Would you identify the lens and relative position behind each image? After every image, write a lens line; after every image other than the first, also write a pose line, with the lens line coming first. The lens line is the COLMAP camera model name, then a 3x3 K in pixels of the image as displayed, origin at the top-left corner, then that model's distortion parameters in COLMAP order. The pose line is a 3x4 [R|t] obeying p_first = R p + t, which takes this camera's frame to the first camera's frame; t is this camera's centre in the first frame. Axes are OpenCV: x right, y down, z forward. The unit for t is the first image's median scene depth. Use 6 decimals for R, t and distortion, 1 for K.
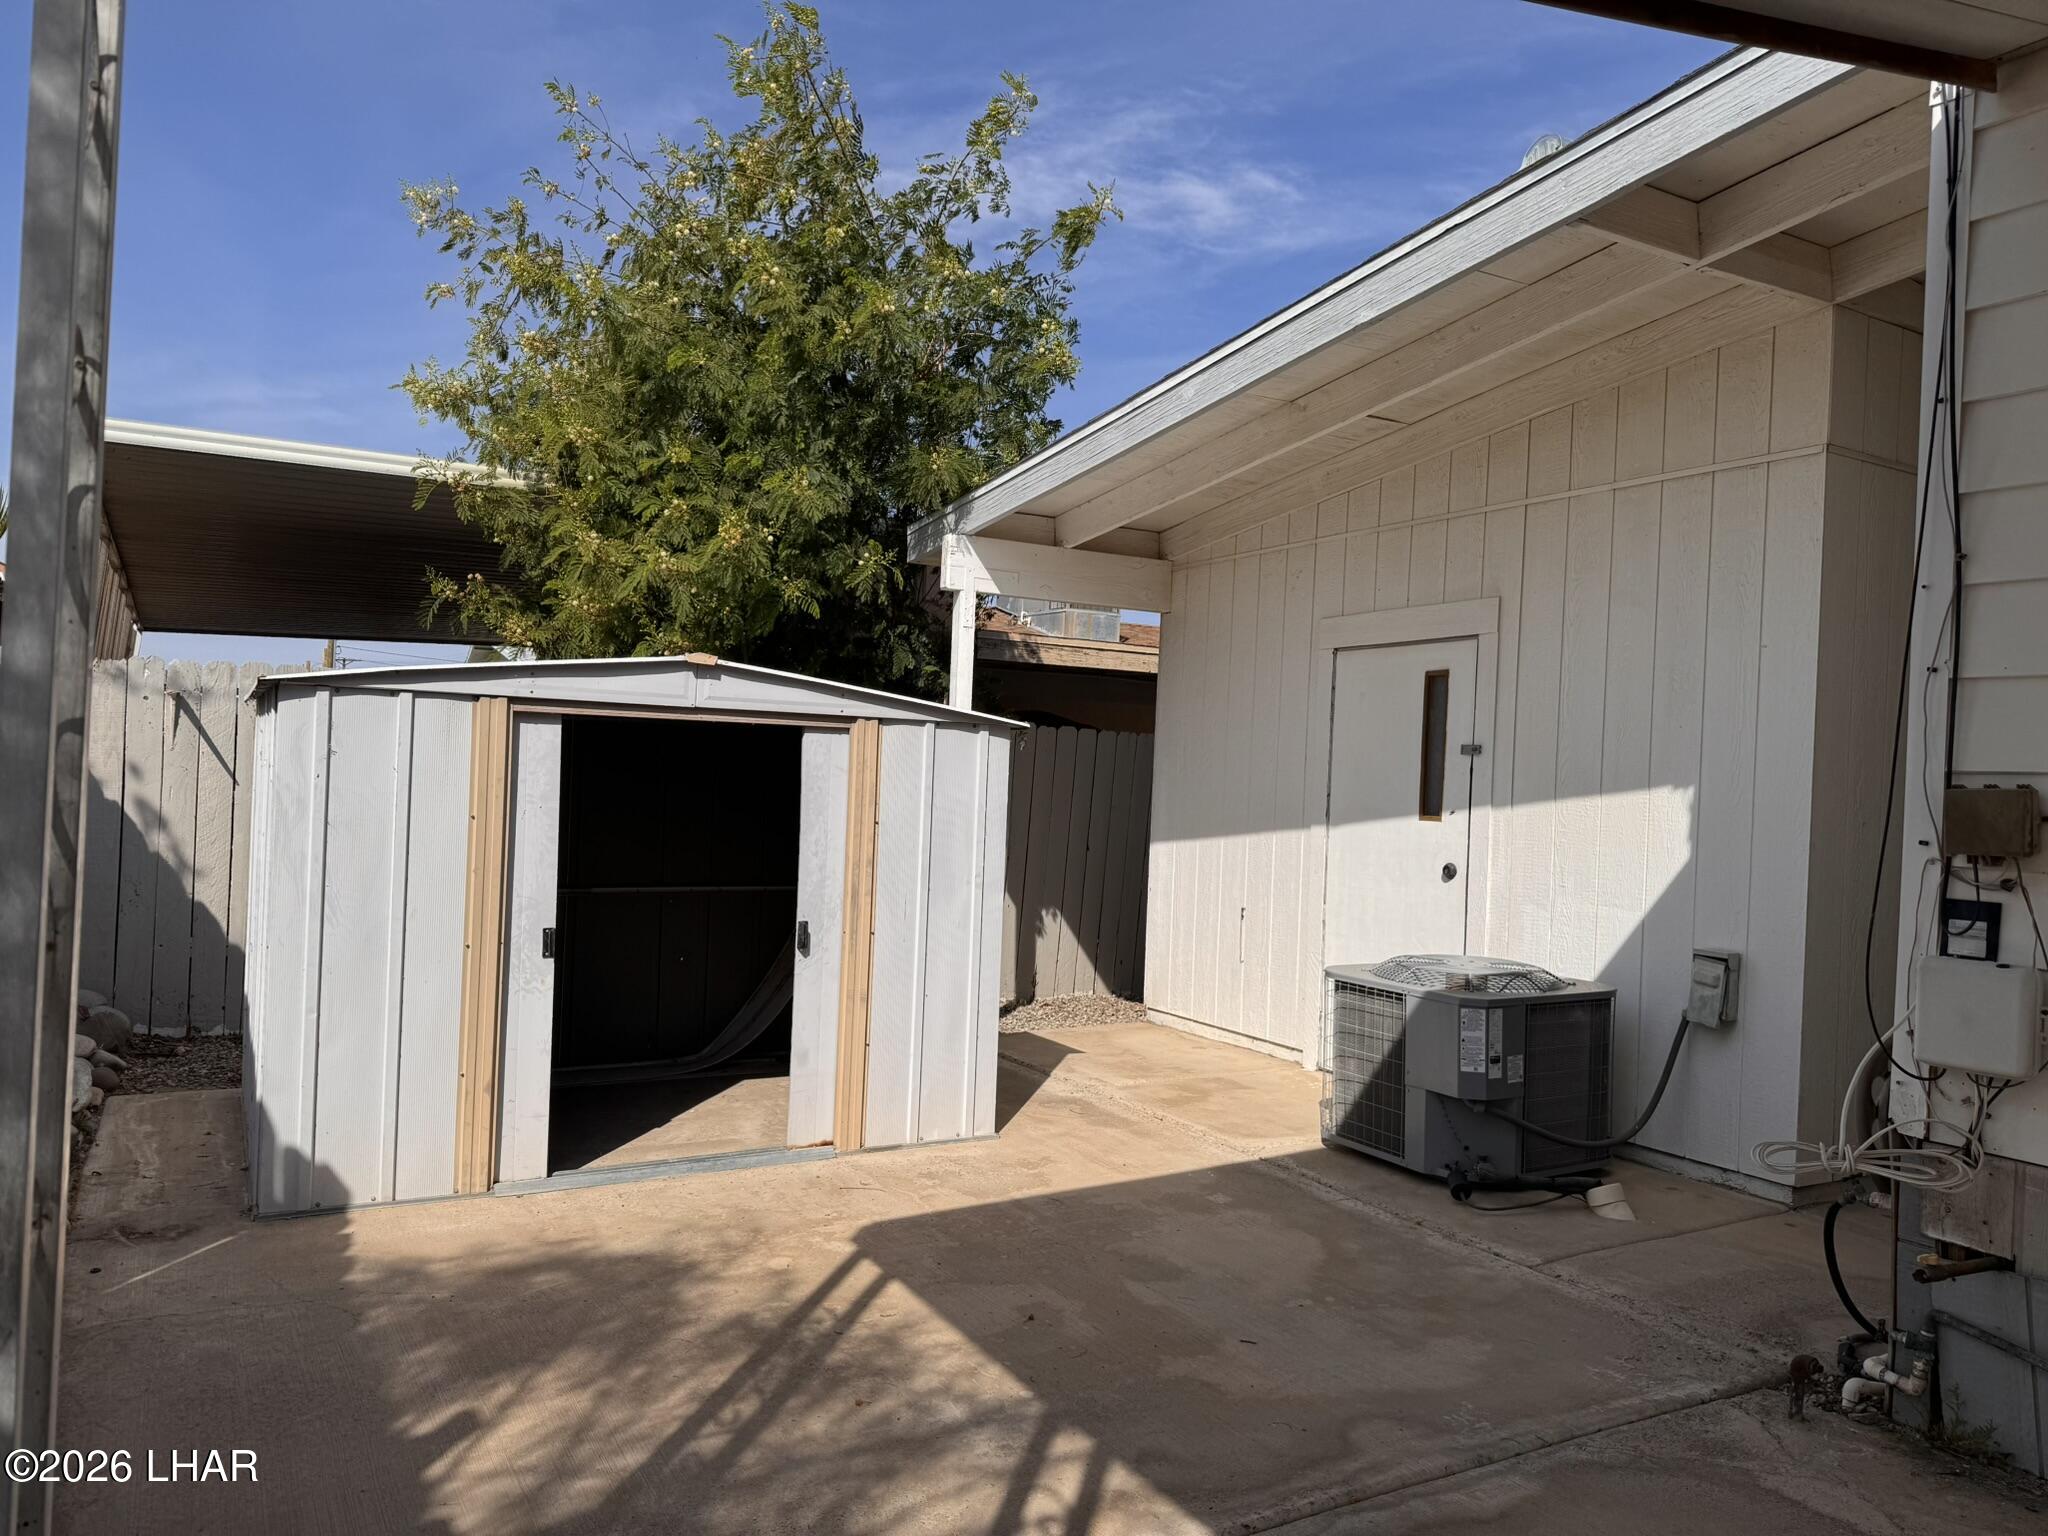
lens RADIAL K [[1442.5, 0, 1024.0], [0, 1442.5, 768.0], [0, 0, 1]] dist [0.134753, -0.195452]
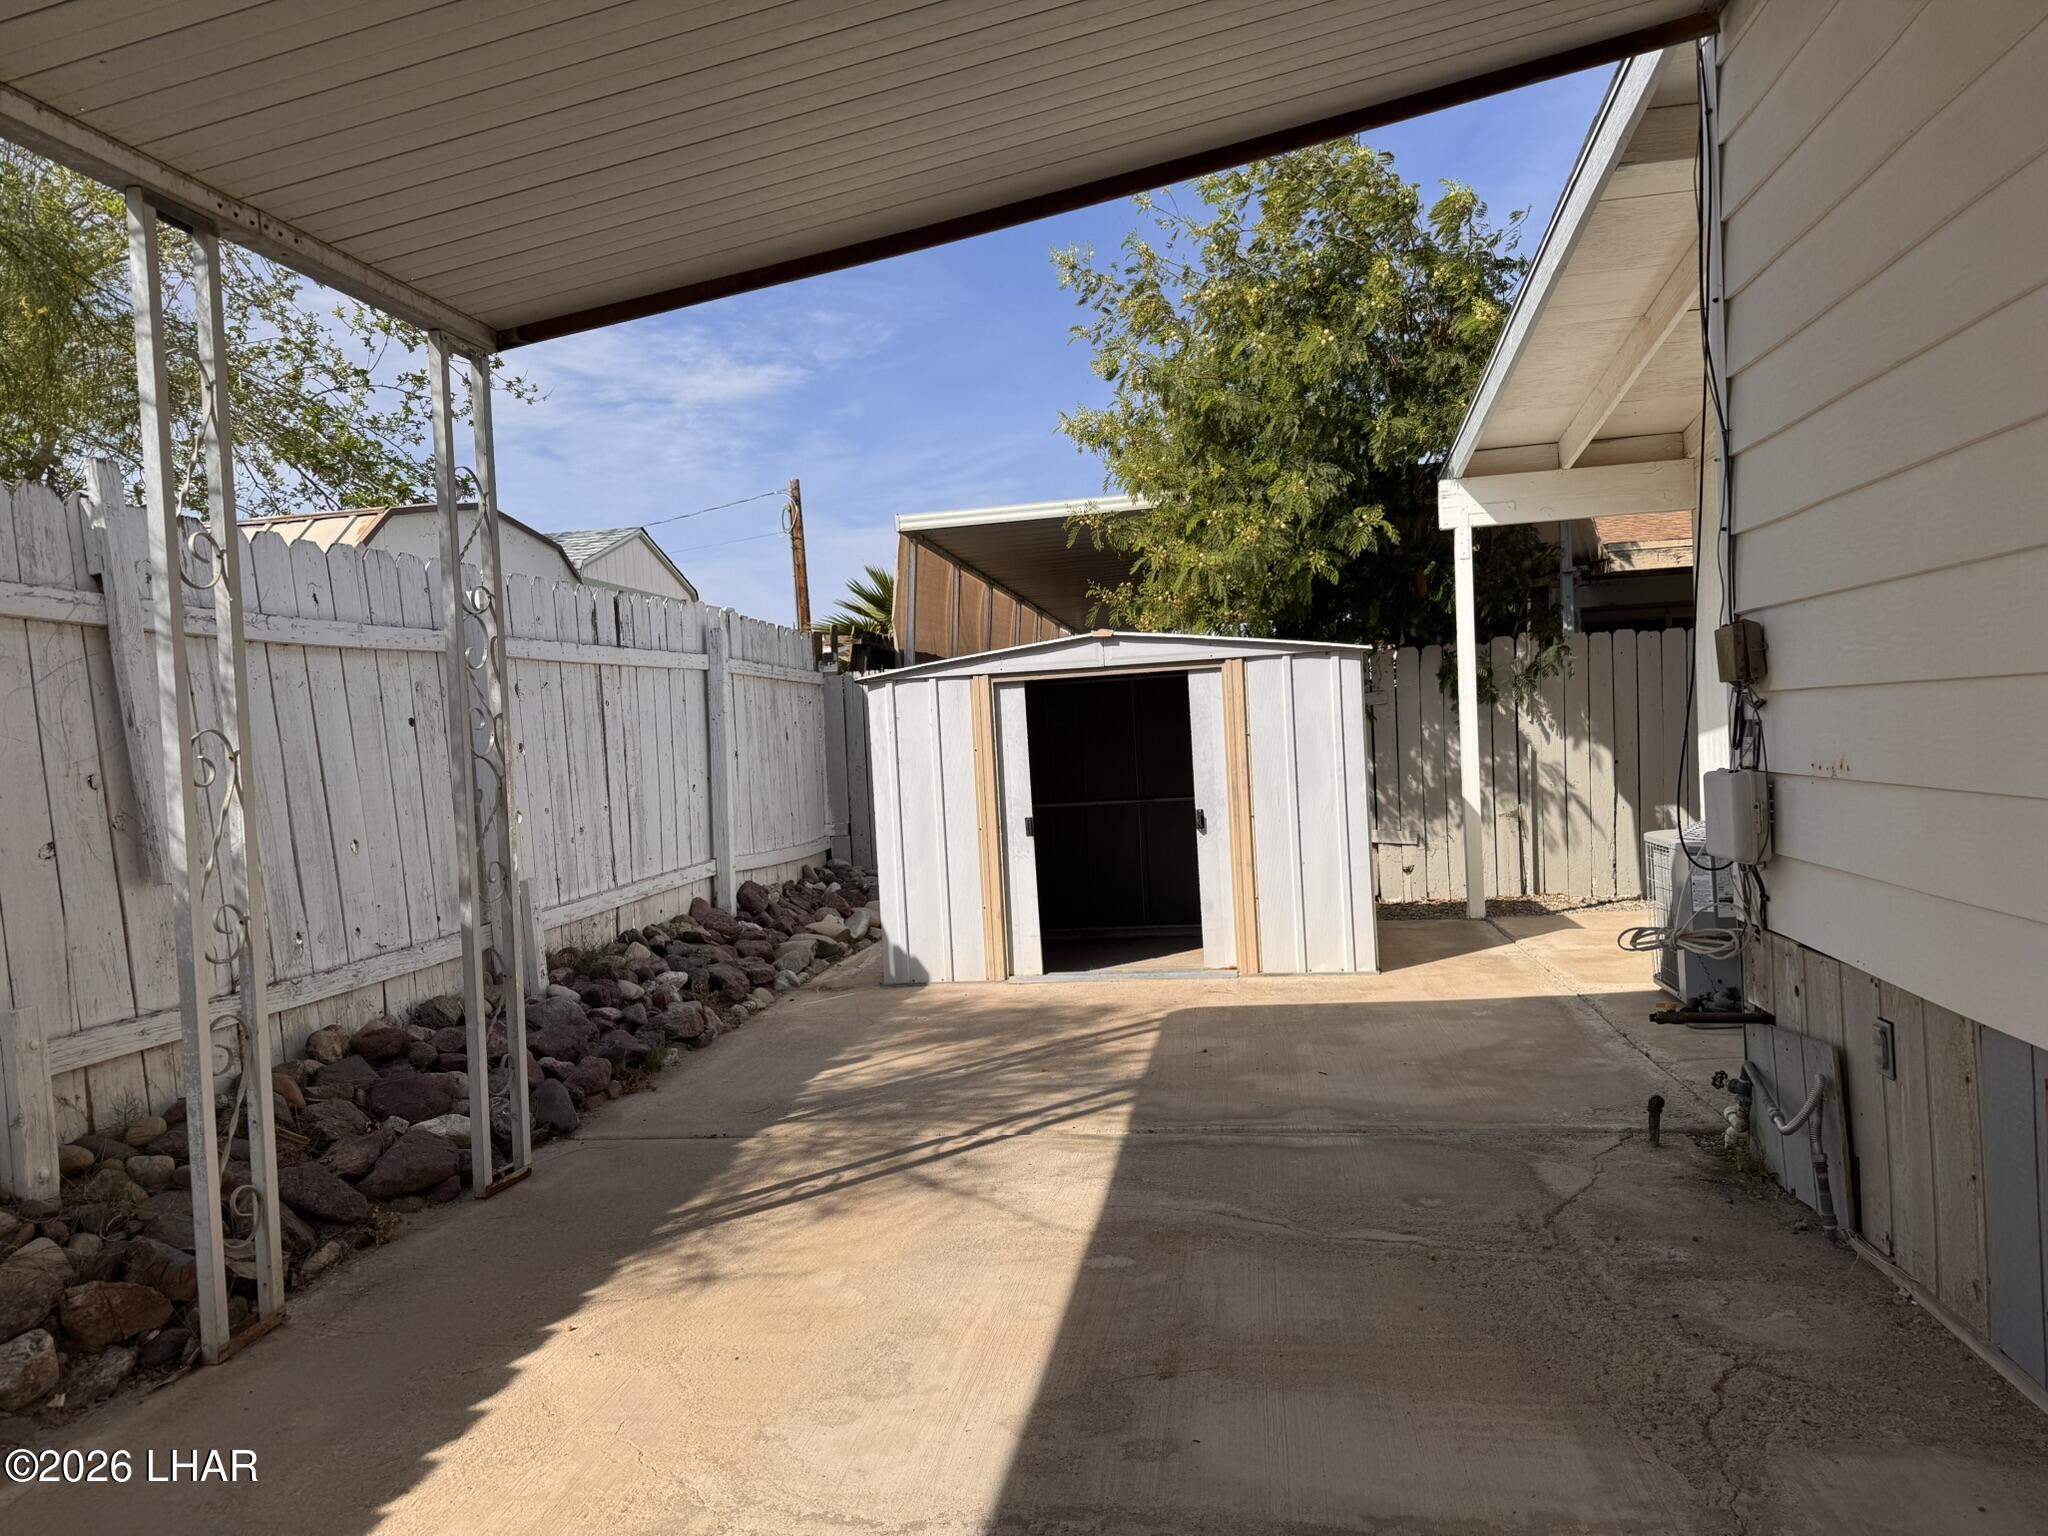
lens RADIAL K [[1454.1, 0, 1024.0], [0, 1454.1, 768.0], [0, 0, 1]] dist [0.084600, -0.156609]
pose [[0.775004, -0.065445, -0.628559, 0.599632], [0.090127, 0.995903, 0.007433, 0.040522], [0.625497, -0.062411, 0.777726, -0.193894]]
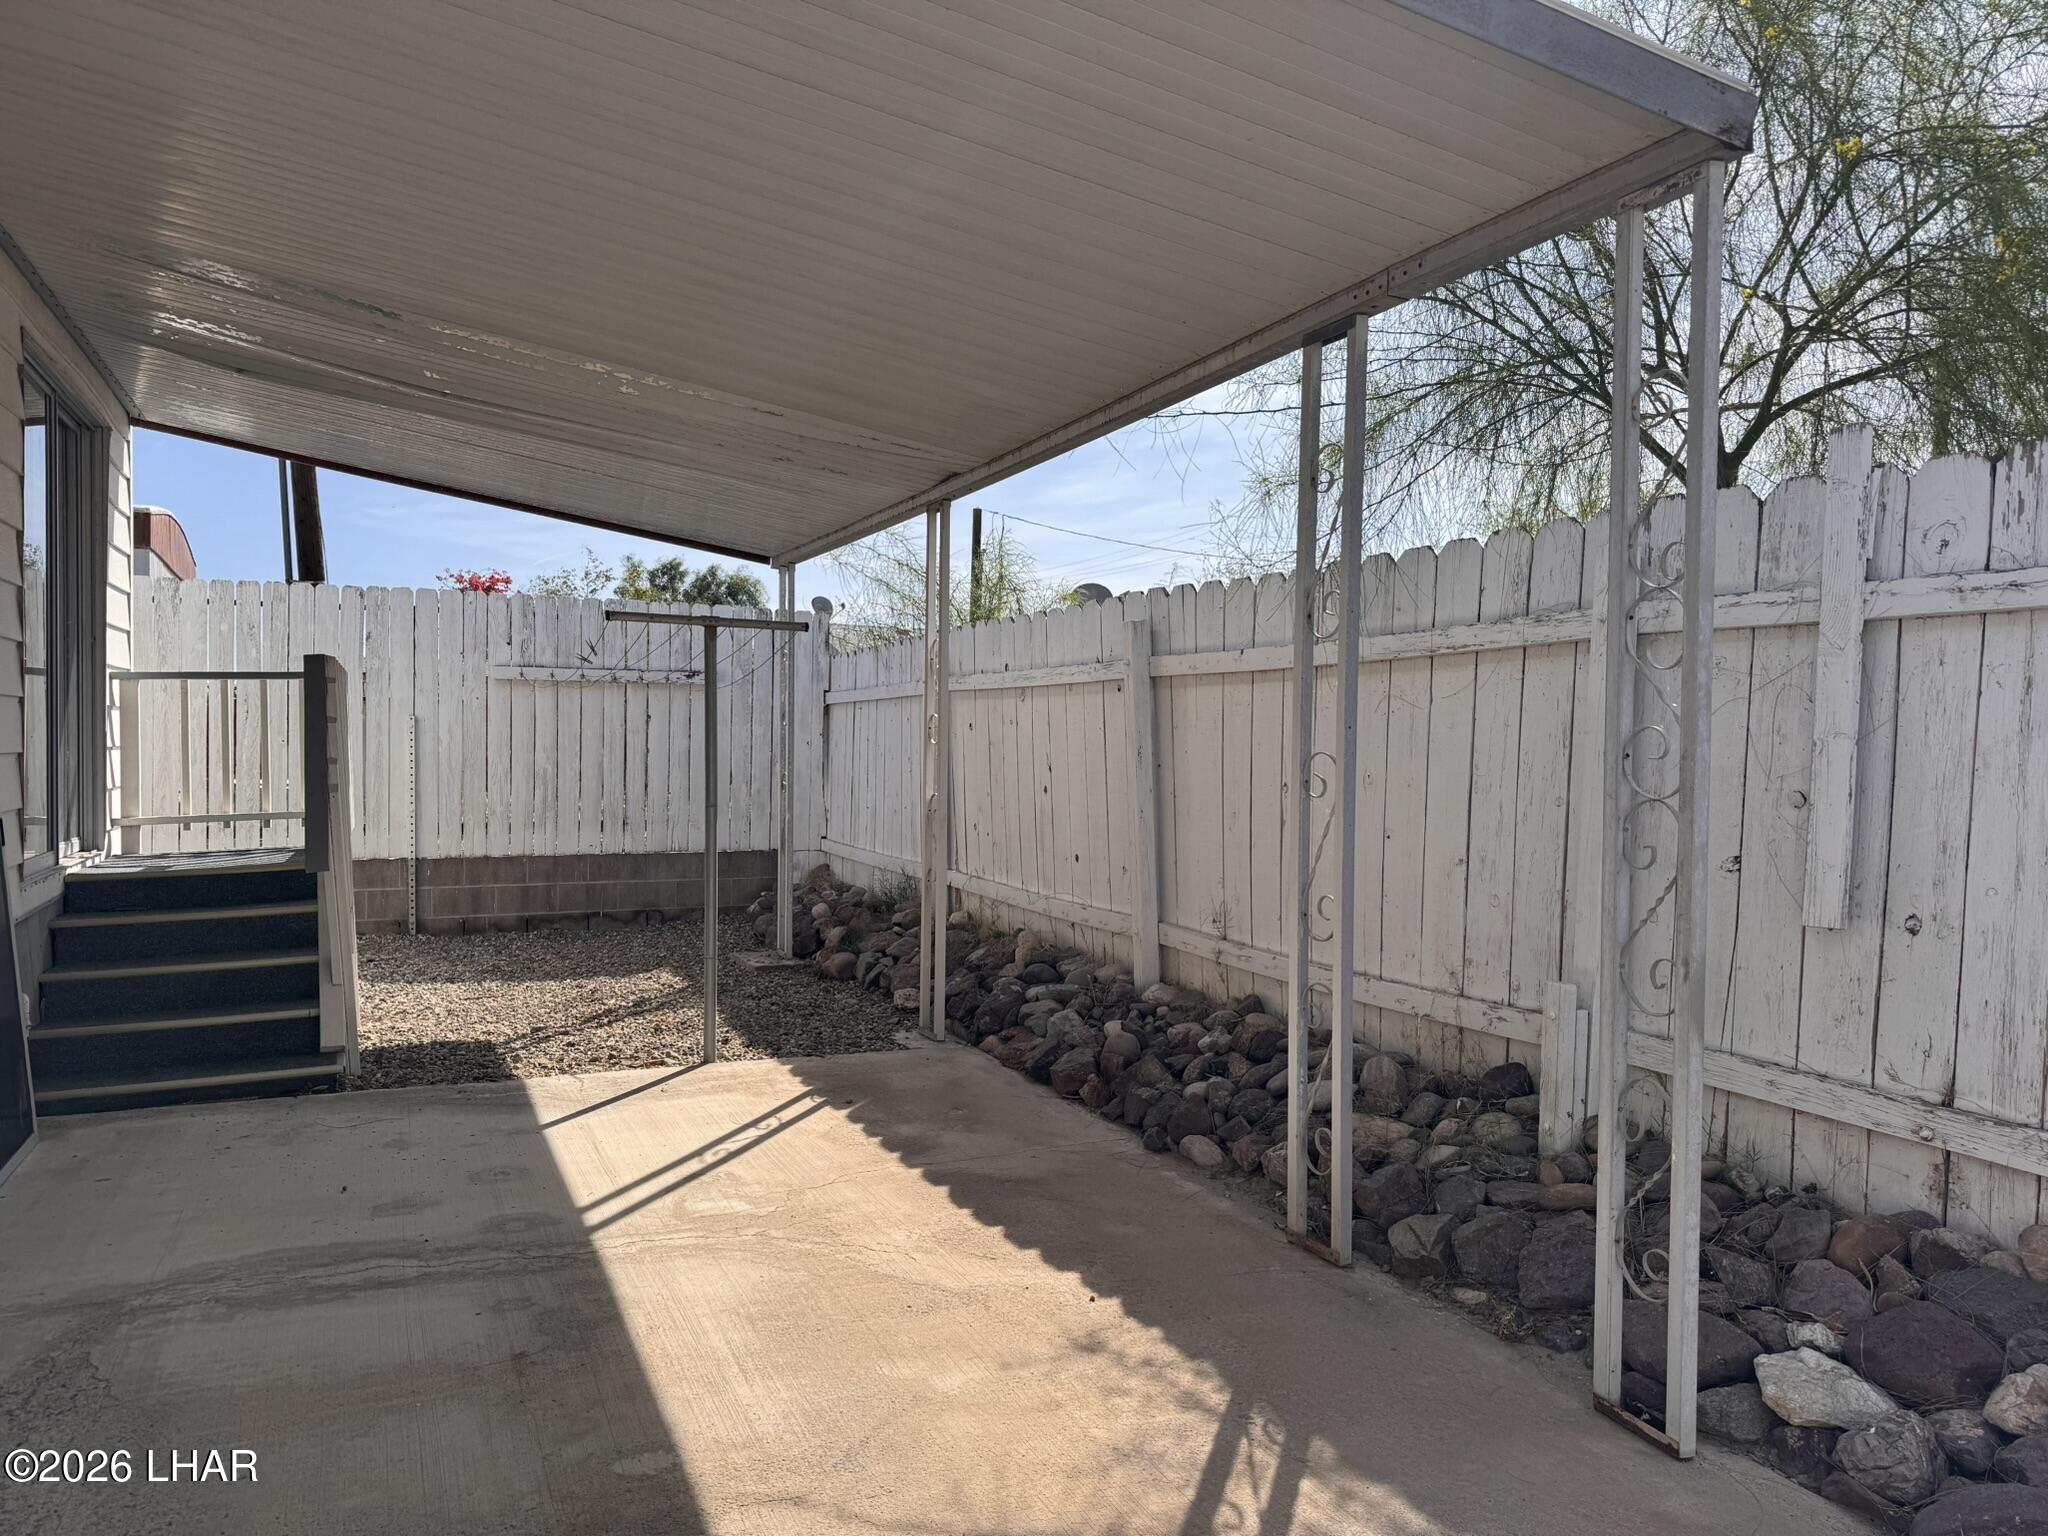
lens RADIAL K [[1454.1, 0, 1024.0], [0, 1454.1, 768.0], [0, 0, 1]] dist [0.084600, -0.156609]
pose [[-0.993264, -0.058214, 0.100185, 0.039971], [-0.057569, 0.998298, 0.009311, 0.009462], [-0.100556, 0.003481, -0.994925, 0.815840]]
